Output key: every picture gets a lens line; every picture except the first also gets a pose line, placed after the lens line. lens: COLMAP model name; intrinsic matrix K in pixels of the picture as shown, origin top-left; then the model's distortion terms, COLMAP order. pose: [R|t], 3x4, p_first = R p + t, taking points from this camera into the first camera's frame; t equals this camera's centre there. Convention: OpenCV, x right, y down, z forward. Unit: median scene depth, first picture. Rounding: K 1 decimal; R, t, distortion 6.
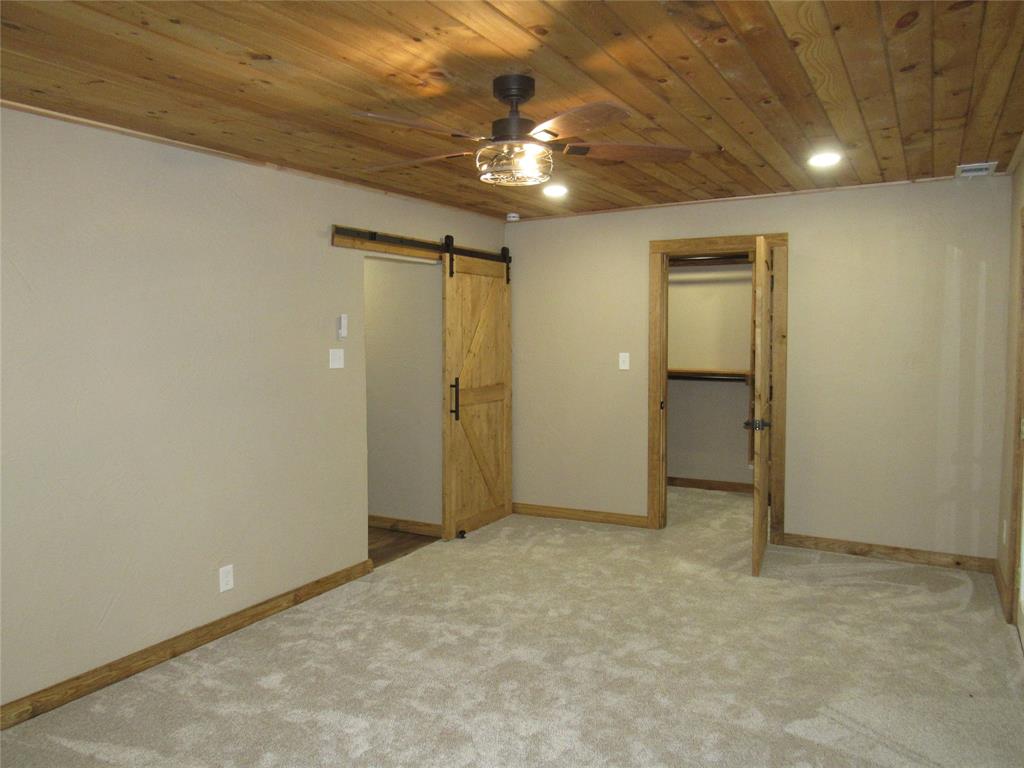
lens RADIAL K [[731.0, 0, 513.8], [0, 731.0, 385.3], [0, 0, 1]] dist [-0.029994, 0.006811]
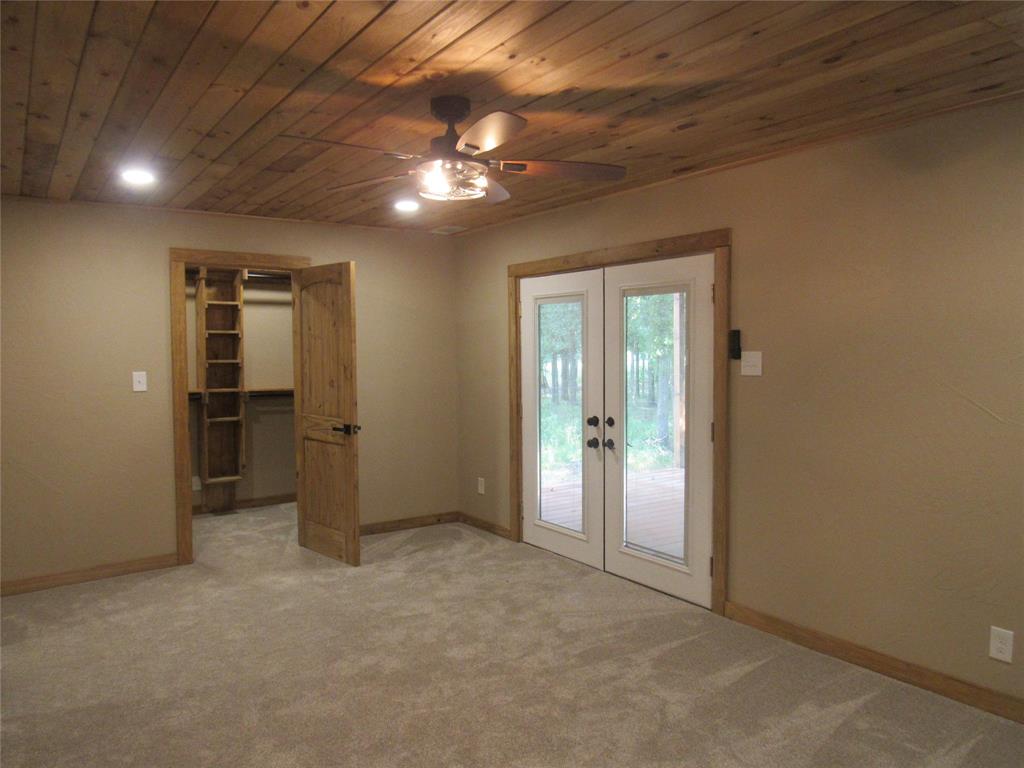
lens RADIAL K [[731.0, 0, 513.8], [0, 731.0, 385.3], [0, 0, 1]] dist [-0.029994, 0.006811]
pose [[0.424330, -0.041539, 0.904554, -0.557564], [0.072011, 0.997331, 0.012019, -0.008555], [-0.902640, 0.060038, 0.426189, 0.294250]]
